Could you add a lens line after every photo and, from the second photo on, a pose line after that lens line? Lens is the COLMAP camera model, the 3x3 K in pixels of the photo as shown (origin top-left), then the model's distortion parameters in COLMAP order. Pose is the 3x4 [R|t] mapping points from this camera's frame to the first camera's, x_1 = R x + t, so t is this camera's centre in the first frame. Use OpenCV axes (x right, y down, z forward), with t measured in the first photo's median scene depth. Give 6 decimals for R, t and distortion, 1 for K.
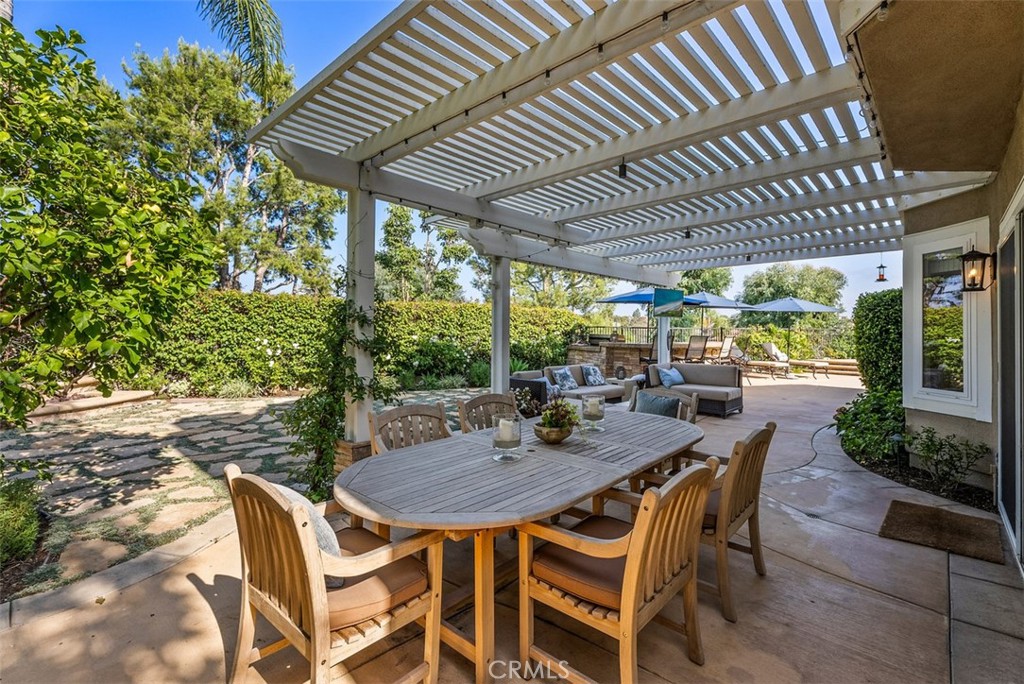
lens RADIAL K [[468.6, 0, 510.1], [0, 468.6, 349.5], [0, 0, 1]] dist [-0.002961, 0.000078]
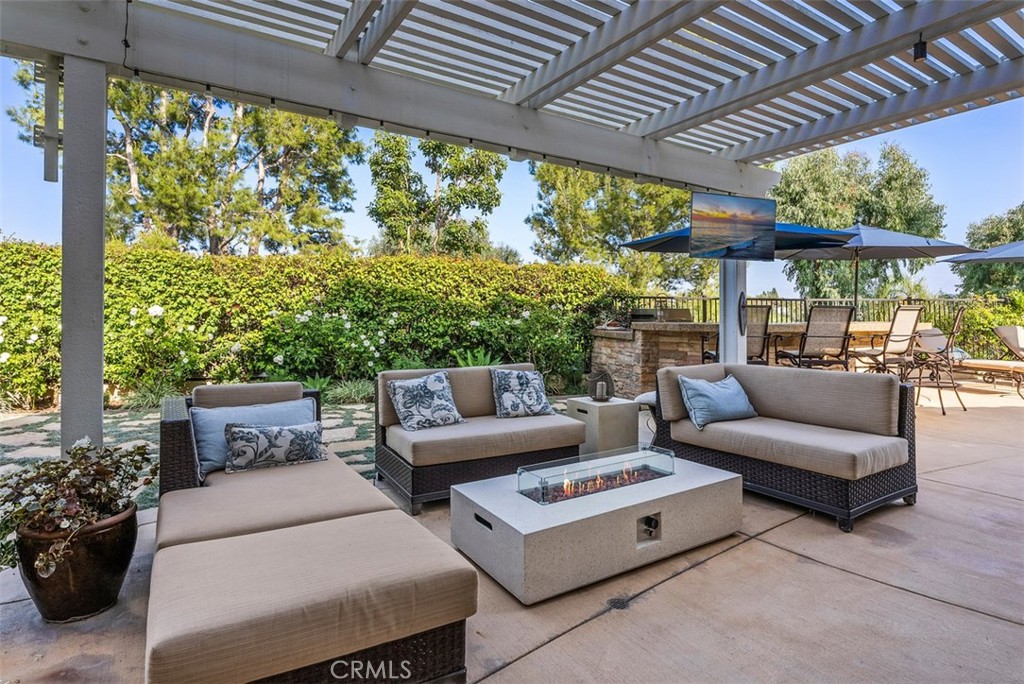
lens RADIAL K [[544.3, 0, 510.8], [0, 544.3, 337.9], [0, 0, 1]] dist [-0.017443, -0.001373]
pose [[0.968071, 0.001464, -0.250673, 0.212933], [-0.003192, 0.999974, -0.006488, 0.006541], [0.250657, 0.007081, 0.968050, 0.370414]]
